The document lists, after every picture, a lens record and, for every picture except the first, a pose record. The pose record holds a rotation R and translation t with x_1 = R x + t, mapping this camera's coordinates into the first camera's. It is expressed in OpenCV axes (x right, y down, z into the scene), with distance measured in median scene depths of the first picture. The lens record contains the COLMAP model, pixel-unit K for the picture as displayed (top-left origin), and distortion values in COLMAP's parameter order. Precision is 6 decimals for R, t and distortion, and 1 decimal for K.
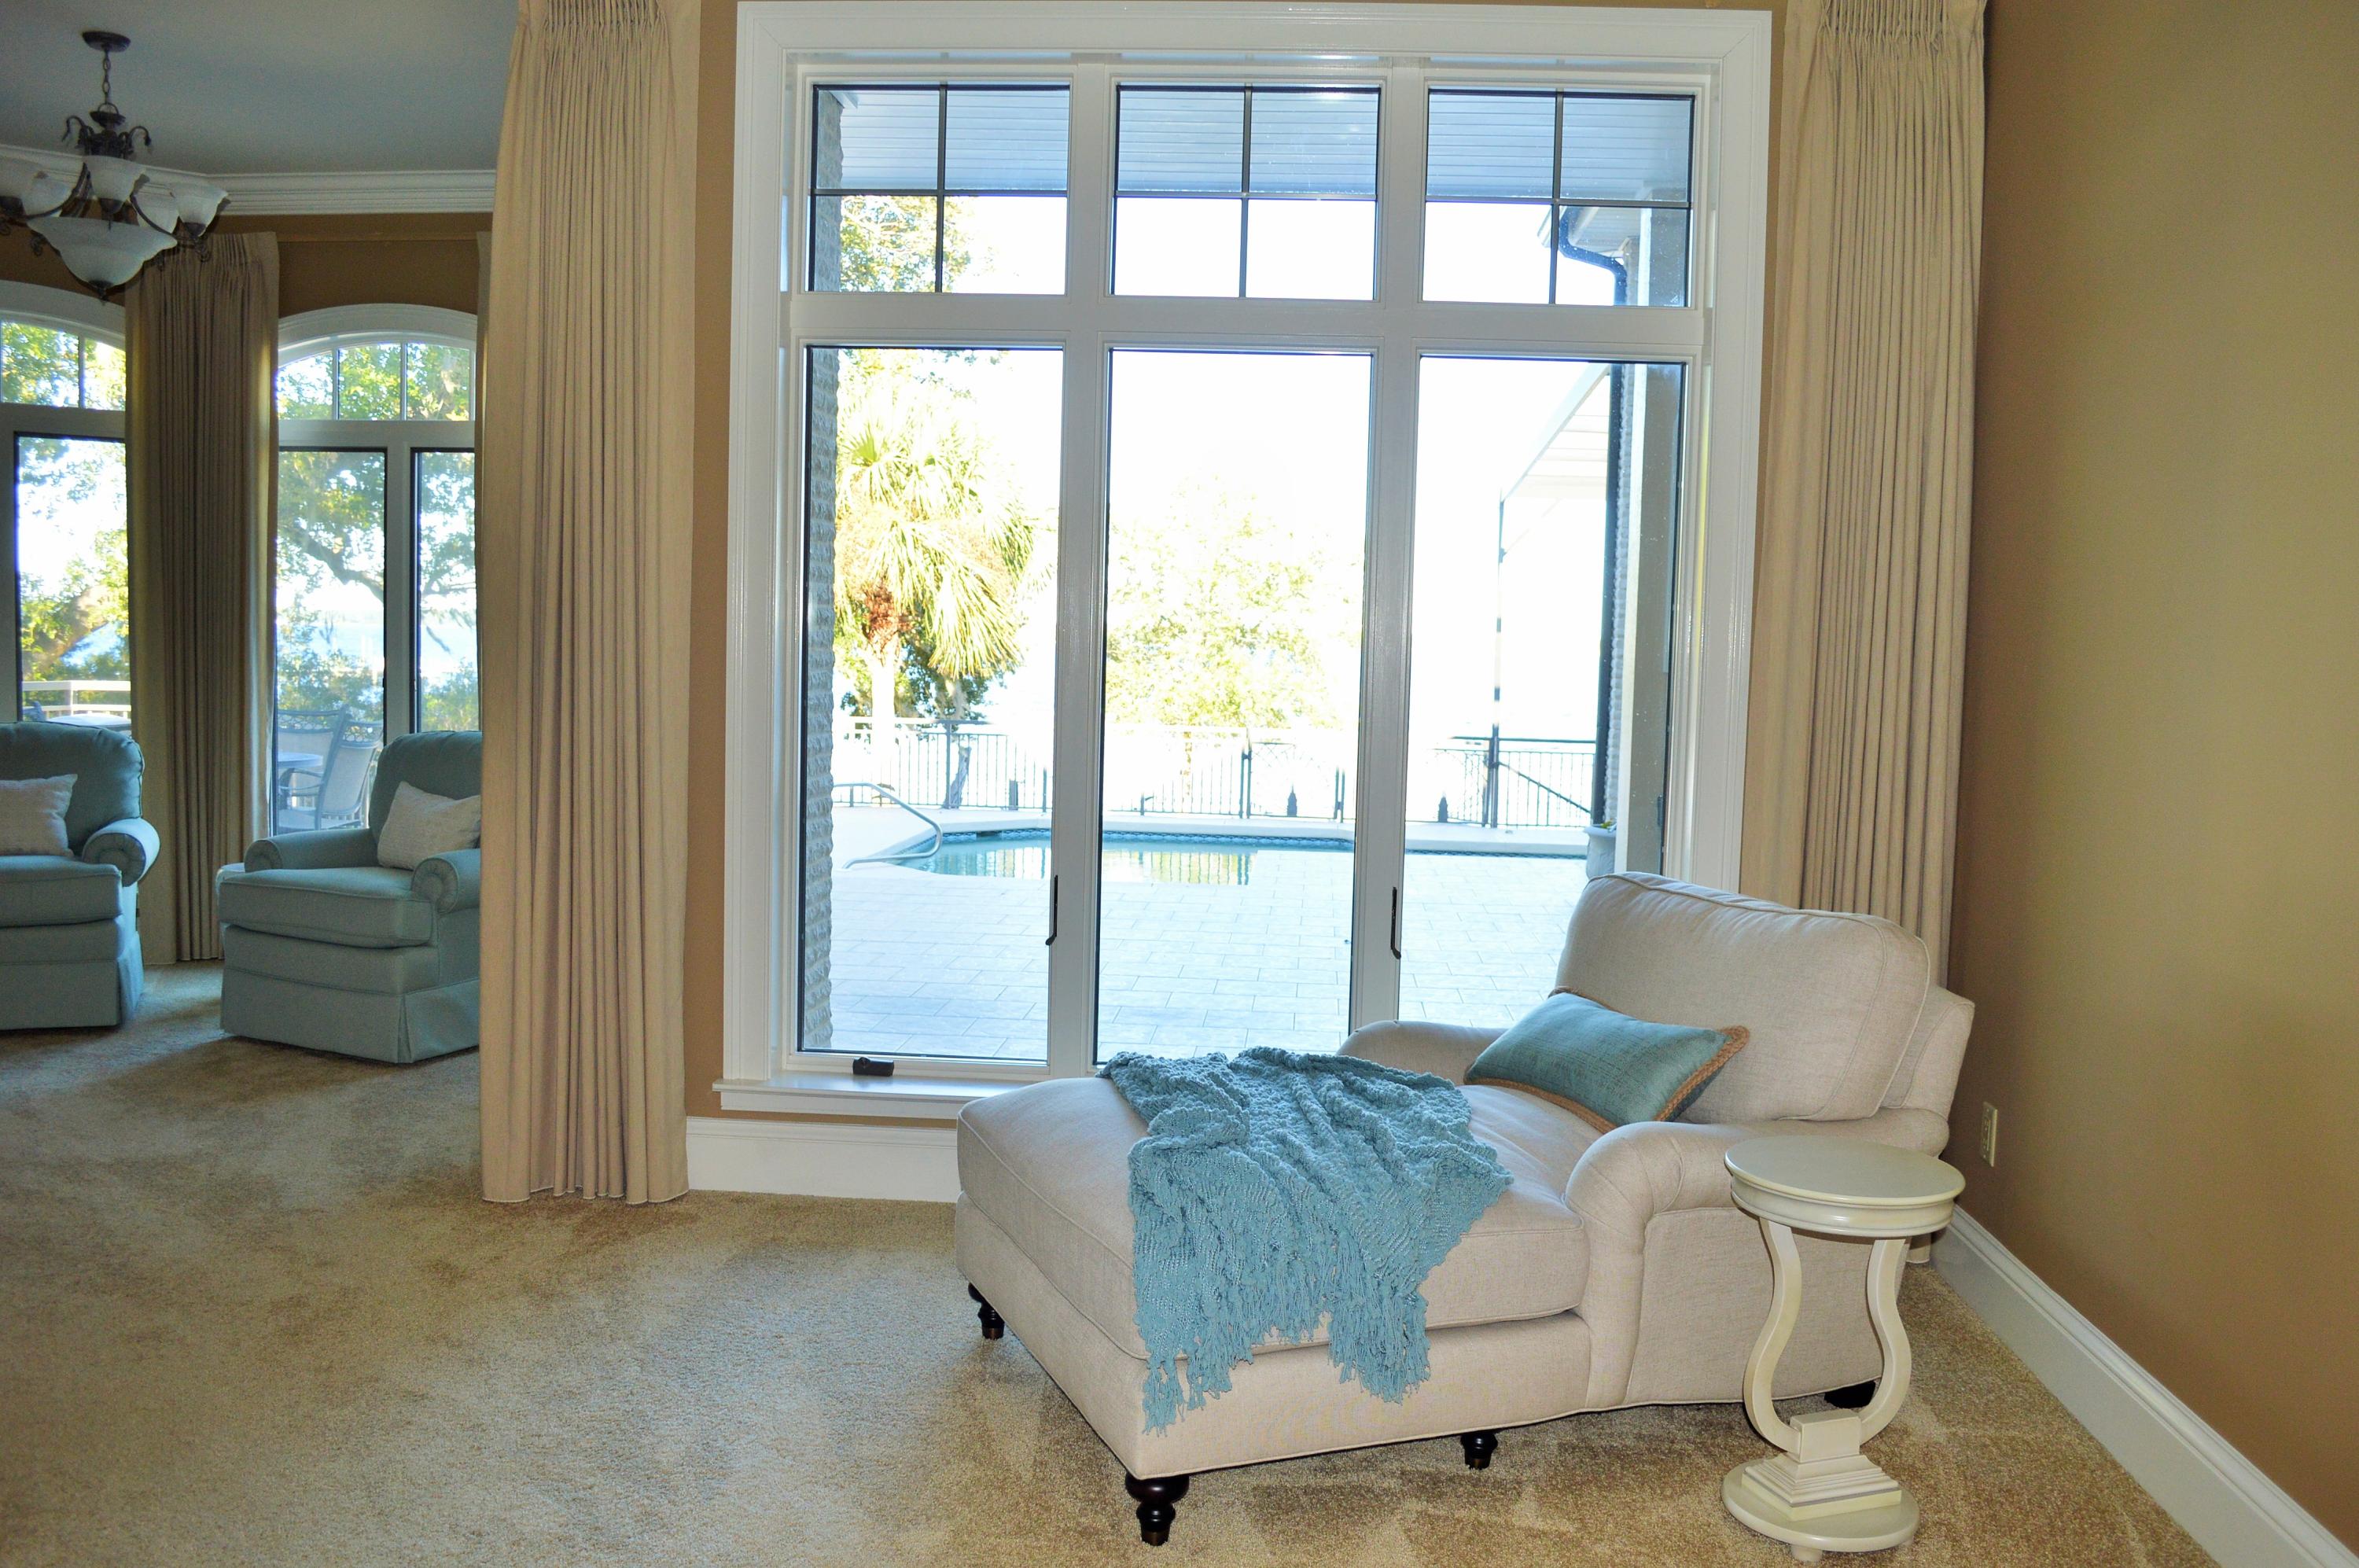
lens RADIAL K [[1874.5, 0, 1181.8], [0, 1874.5, 774.6], [0, 0, 1]] dist [-0.084504, 0.013010]
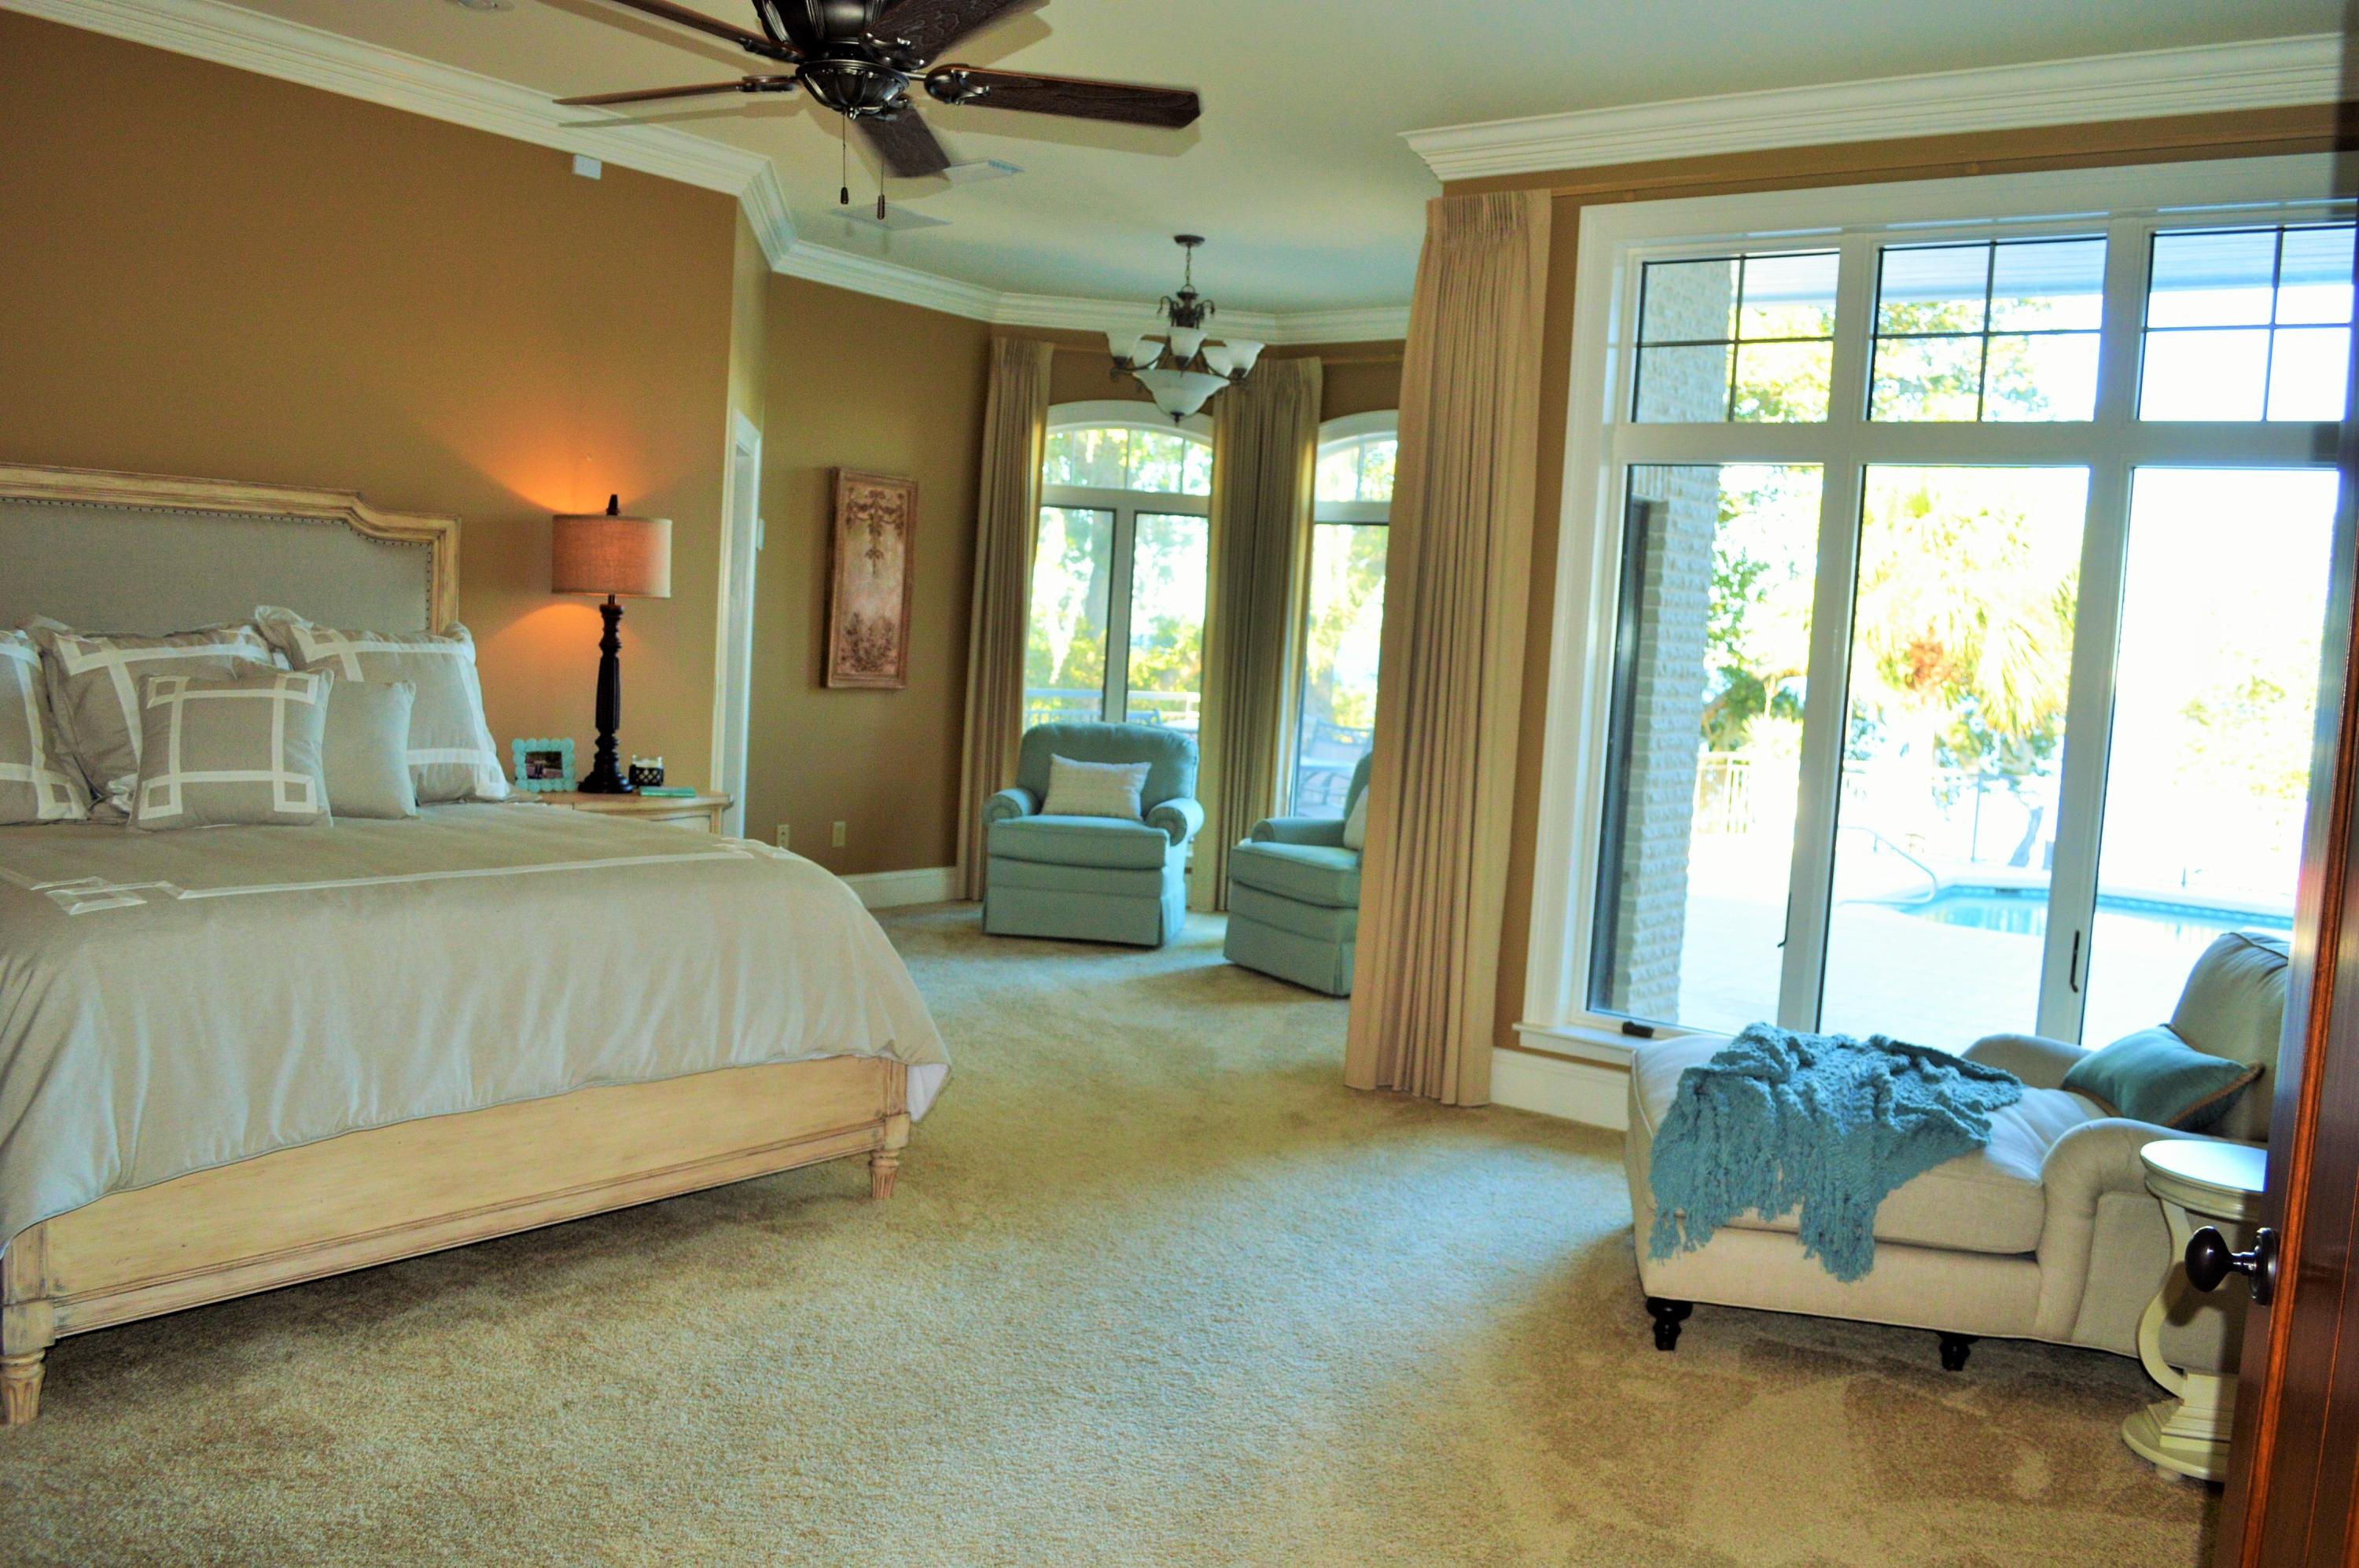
lens RADIAL K [[1874.5, 0, 1181.8], [0, 1874.5, 774.6], [0, 0, 1]] dist [-0.084504, 0.013010]
pose [[0.834755, 0.064955, -0.546776, 0.258543], [-0.075521, 0.997139, 0.003160, 0.003041], [0.545417, 0.038655, 0.837273, -0.239595]]
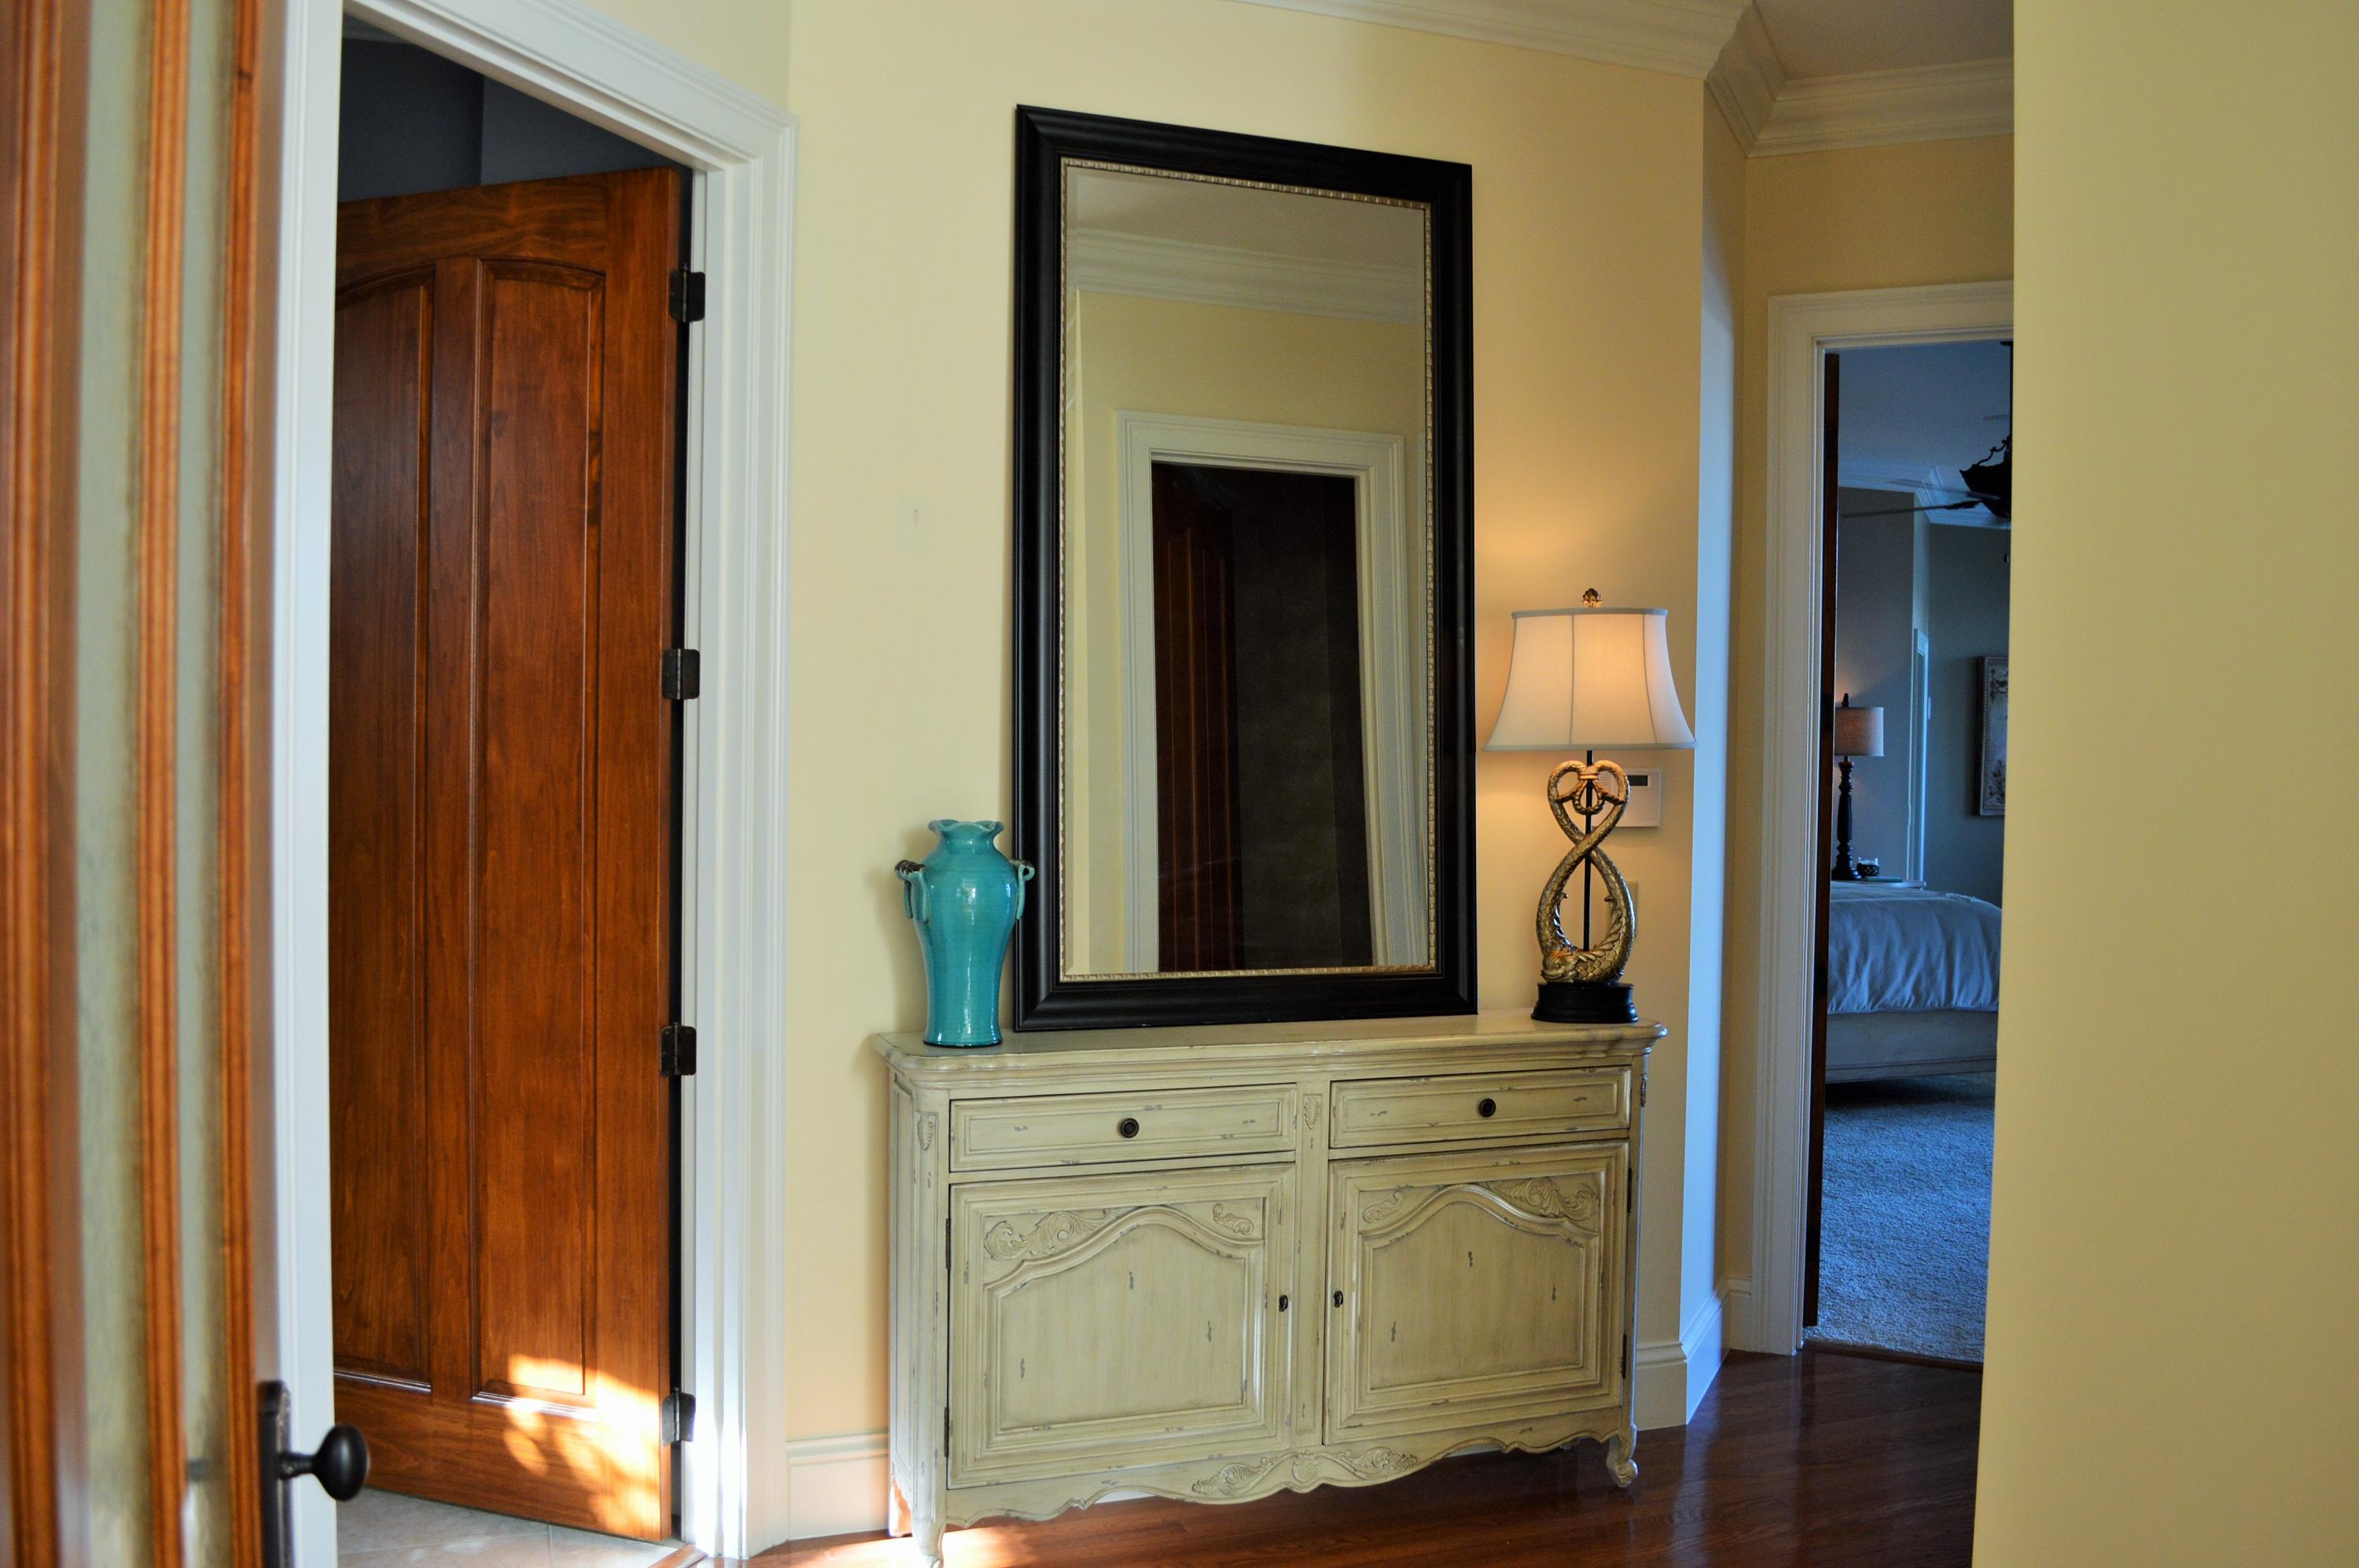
lens RADIAL K [[1874.5, 0, 1181.8], [0, 1874.5, 774.6], [0, 0, 1]] dist [-0.084504, 0.013010]
pose [[0.401861, -0.007905, -0.915667, 0.849292], [-0.066769, 0.997048, -0.037911, 0.065634], [0.913263, 0.076373, 0.400147, -0.929566]]
